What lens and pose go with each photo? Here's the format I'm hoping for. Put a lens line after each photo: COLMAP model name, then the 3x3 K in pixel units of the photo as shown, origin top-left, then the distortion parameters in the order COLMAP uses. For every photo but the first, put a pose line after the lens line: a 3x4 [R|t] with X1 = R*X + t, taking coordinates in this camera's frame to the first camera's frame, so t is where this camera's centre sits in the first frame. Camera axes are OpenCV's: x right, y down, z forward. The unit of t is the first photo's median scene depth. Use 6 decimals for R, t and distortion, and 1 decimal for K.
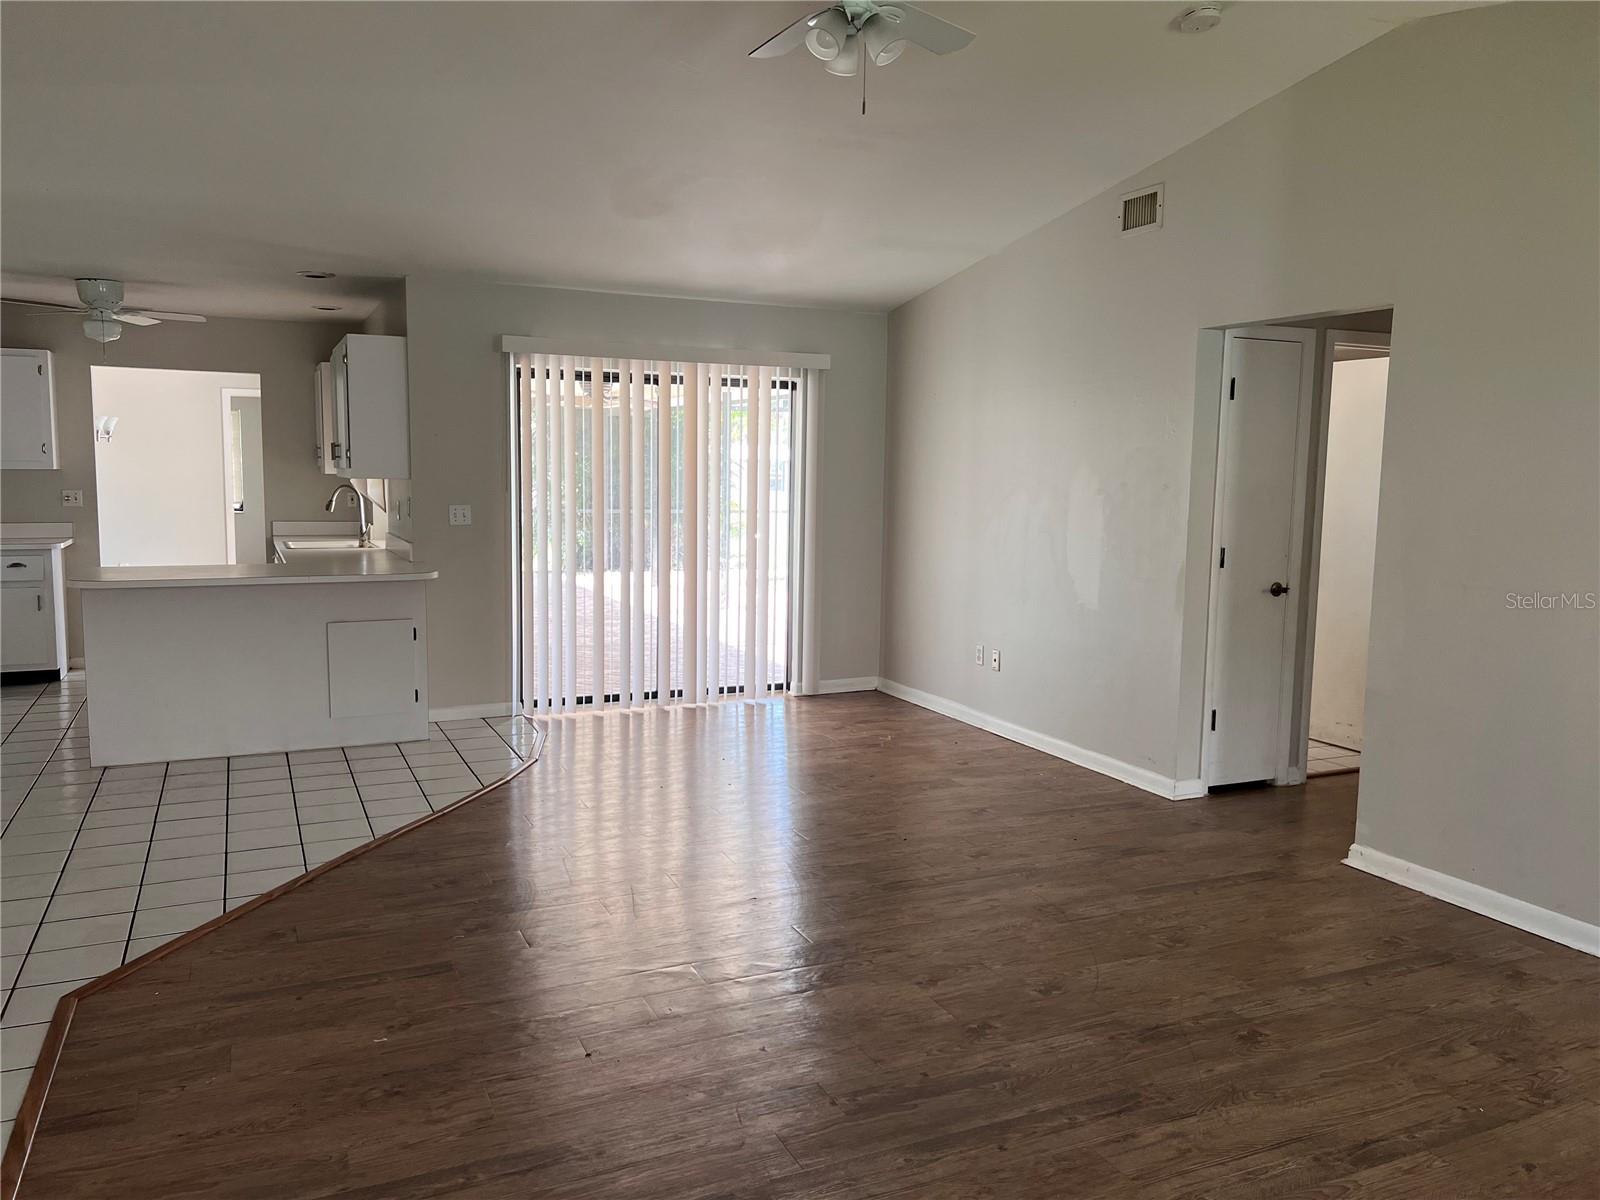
lens RADIAL K [[1207.5, 0, 794.0], [0, 1207.5, 601.1], [0, 0, 1]] dist [0.074714, -0.086758]
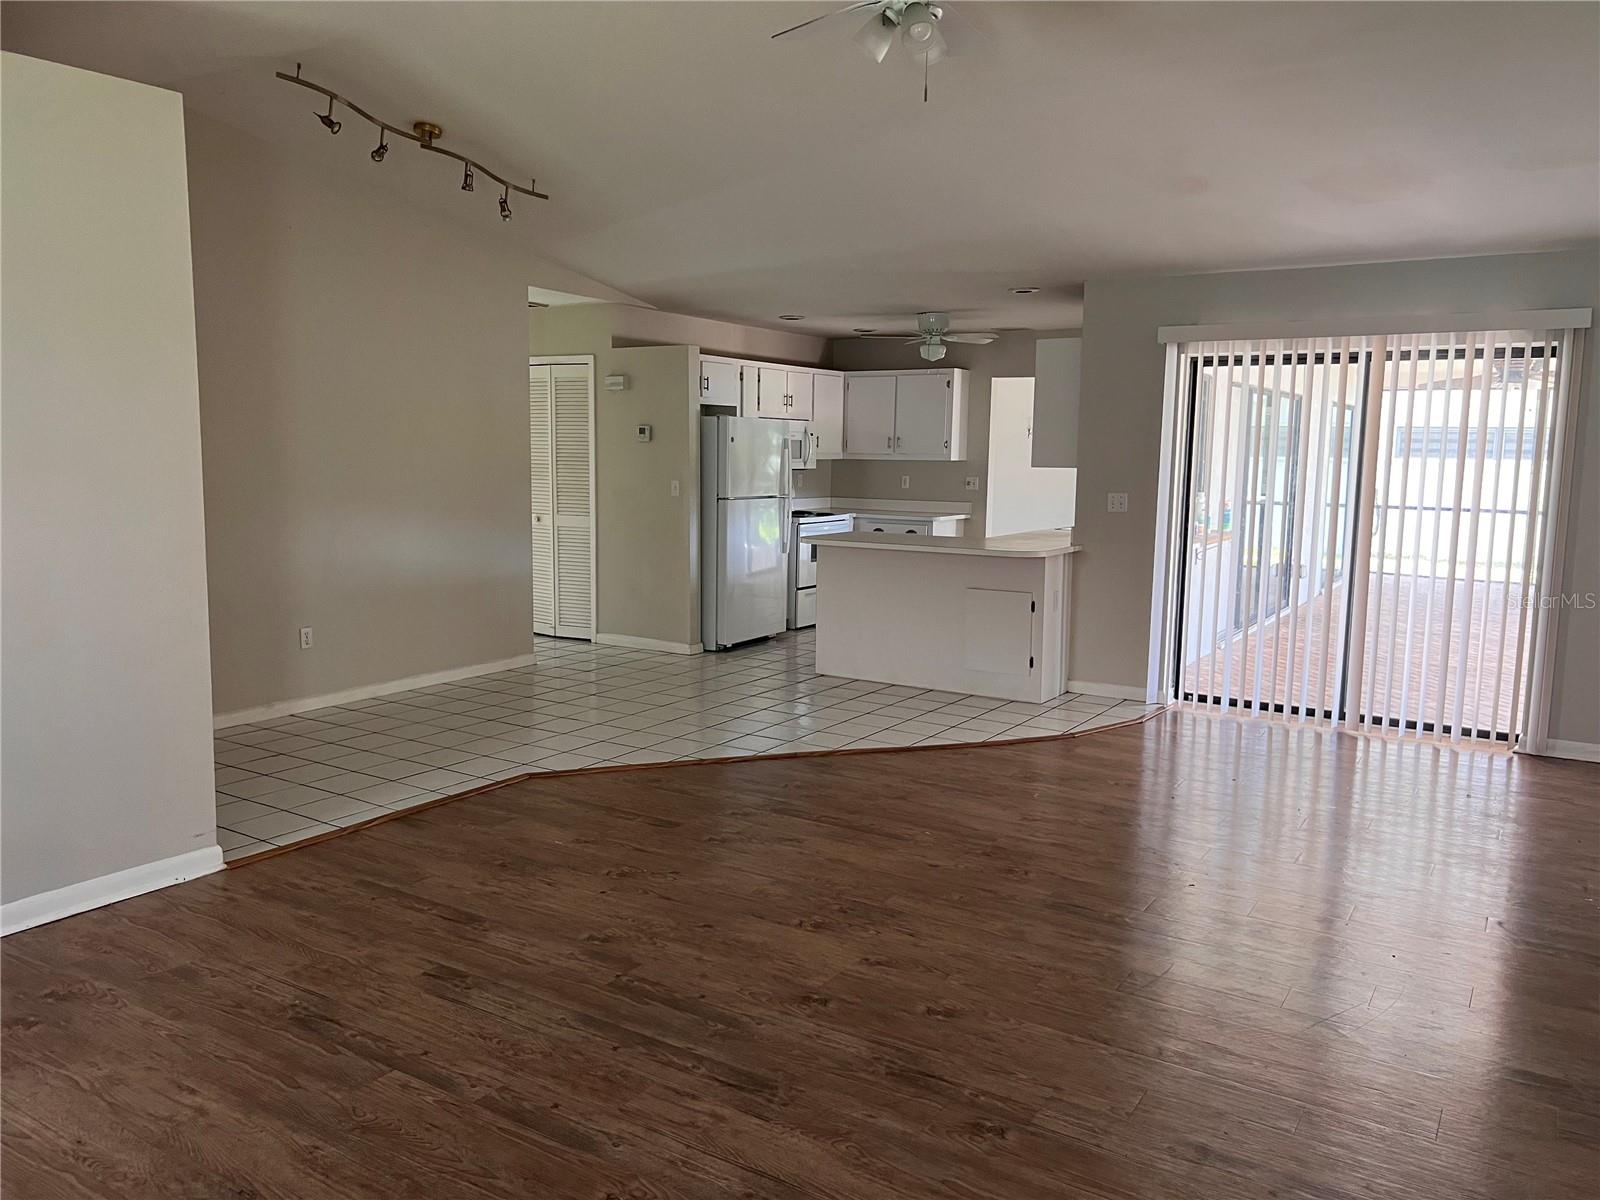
lens RADIAL K [[1207.5, 0, 794.0], [0, 1207.5, 601.1], [0, 0, 1]] dist [0.074714, -0.086758]
pose [[0.541329, 0.102986, -0.834480, 0.489636], [-0.103394, 0.993091, 0.055489, -0.016737], [0.834429, 0.056243, 0.548238, 0.212764]]
